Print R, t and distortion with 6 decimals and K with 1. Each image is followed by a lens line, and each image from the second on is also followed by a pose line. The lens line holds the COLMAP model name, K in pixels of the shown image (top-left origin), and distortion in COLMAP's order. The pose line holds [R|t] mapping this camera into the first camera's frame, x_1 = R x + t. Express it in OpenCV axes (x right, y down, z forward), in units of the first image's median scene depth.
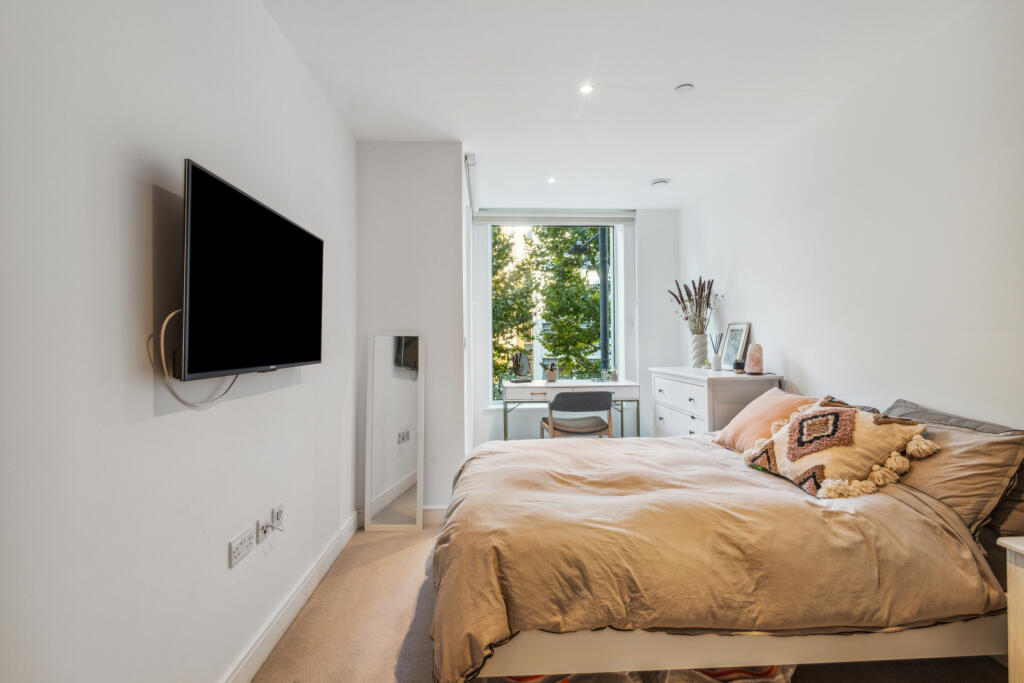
lens RADIAL K [[475.8, 0, 521.8], [0, 475.8, 345.9], [0, 0, 1]] dist [0.007589, -0.000541]
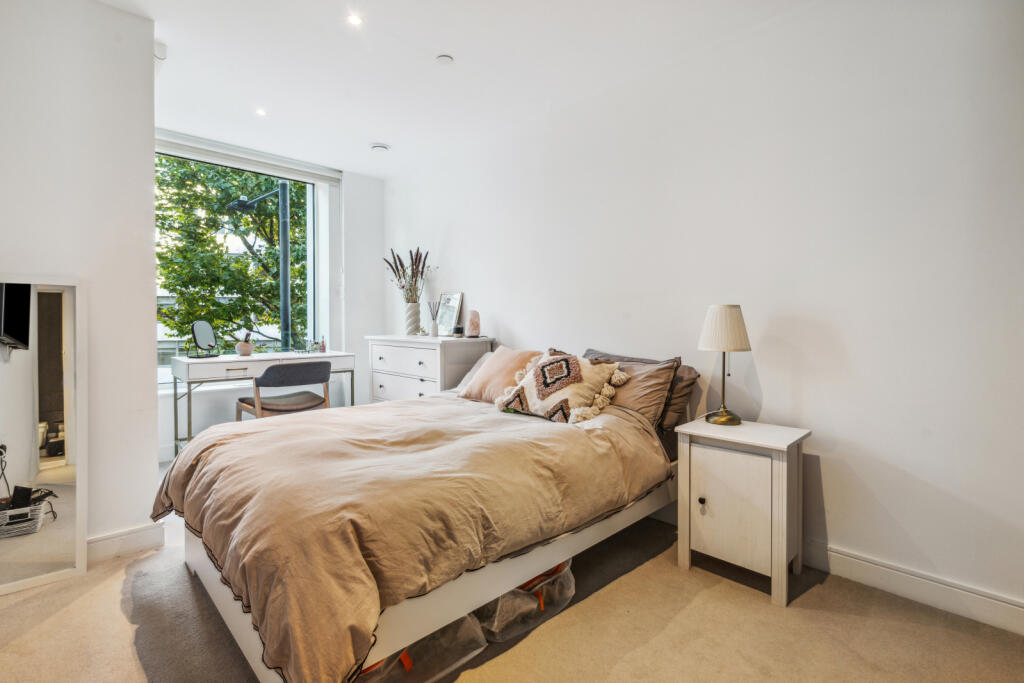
lens RADIAL K [[475.8, 0, 517.2], [0, 475.8, 331.5], [0, 0, 1]] dist [0.007589, -0.000541]
pose [[0.758888, -0.008081, 0.651171, -0.282286], [0.000845, 0.999934, 0.011425, 0.055475], [-0.651220, -0.008120, 0.758845, 0.127836]]
